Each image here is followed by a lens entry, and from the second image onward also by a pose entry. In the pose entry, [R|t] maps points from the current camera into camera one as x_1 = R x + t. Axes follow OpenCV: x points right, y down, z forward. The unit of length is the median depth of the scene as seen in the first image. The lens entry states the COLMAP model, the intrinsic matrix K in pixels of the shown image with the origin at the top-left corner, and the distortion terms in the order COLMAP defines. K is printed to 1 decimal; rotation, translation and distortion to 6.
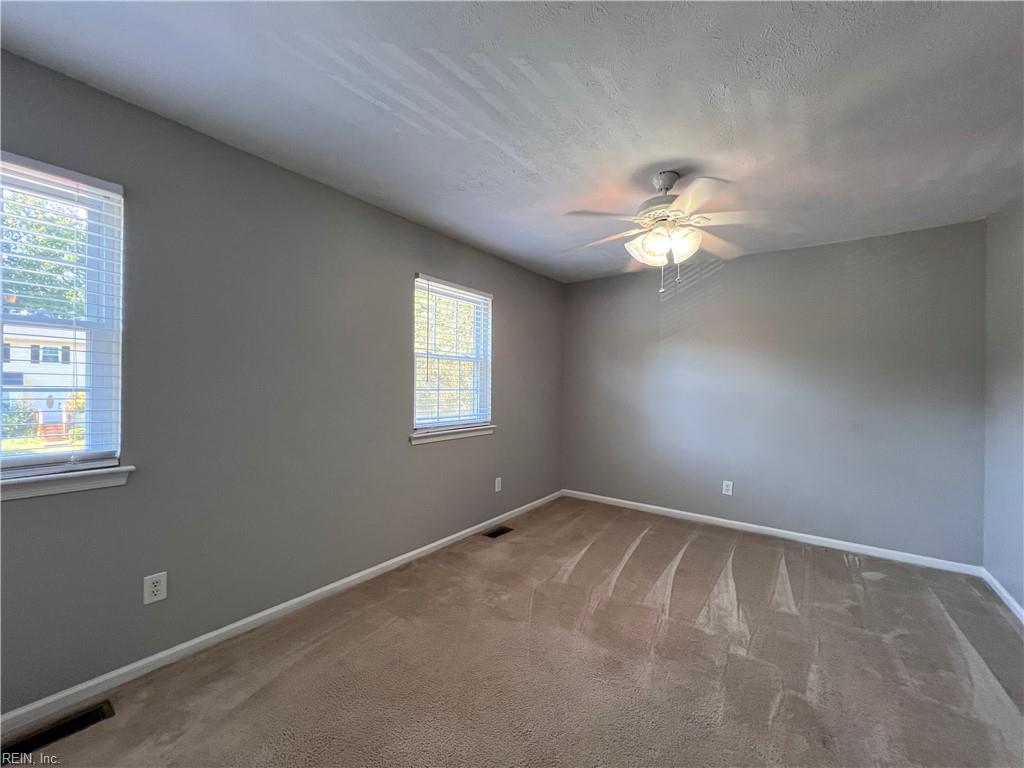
lens RADIAL K [[415.6, 0, 519.6], [0, 415.6, 383.2], [0, 0, 1]] dist [0.001279, 0.000095]
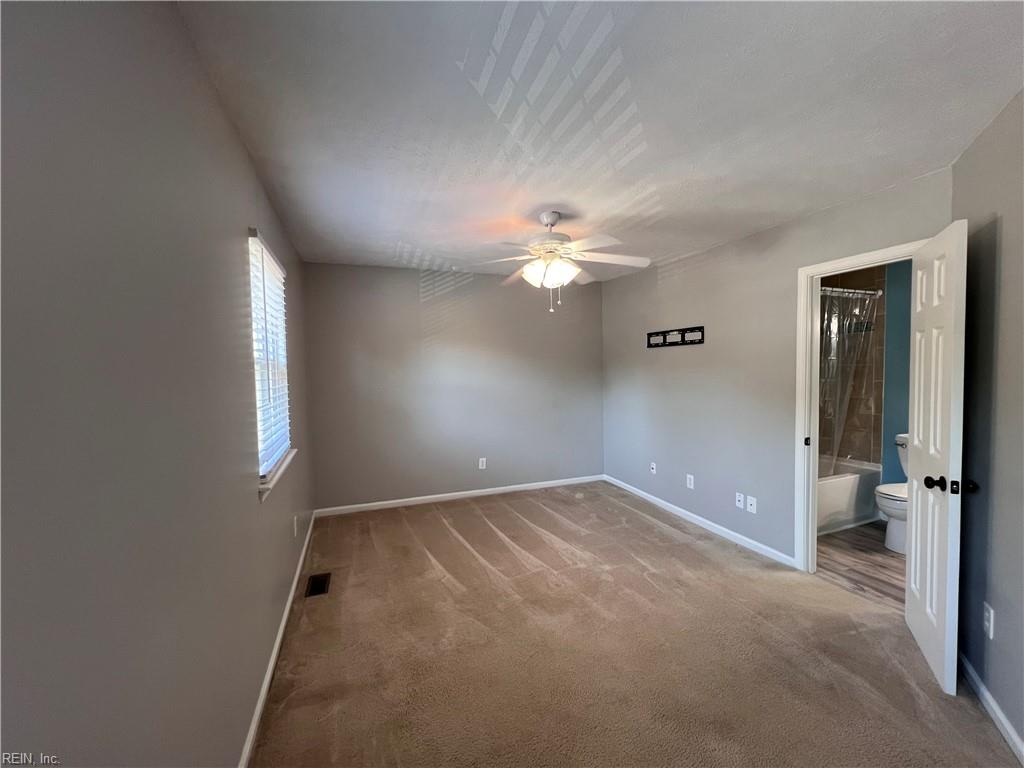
lens RADIAL K [[409.7, 0, 512.2], [0, 409.7, 383.4], [0, 0, 1]] dist [-0.006921, 0.000939]
pose [[0.549651, -0.057003, 0.833447, -0.513339], [0.022225, 0.998314, 0.053622, -0.054208], [-0.835099, -0.010950, 0.549991, 0.309739]]
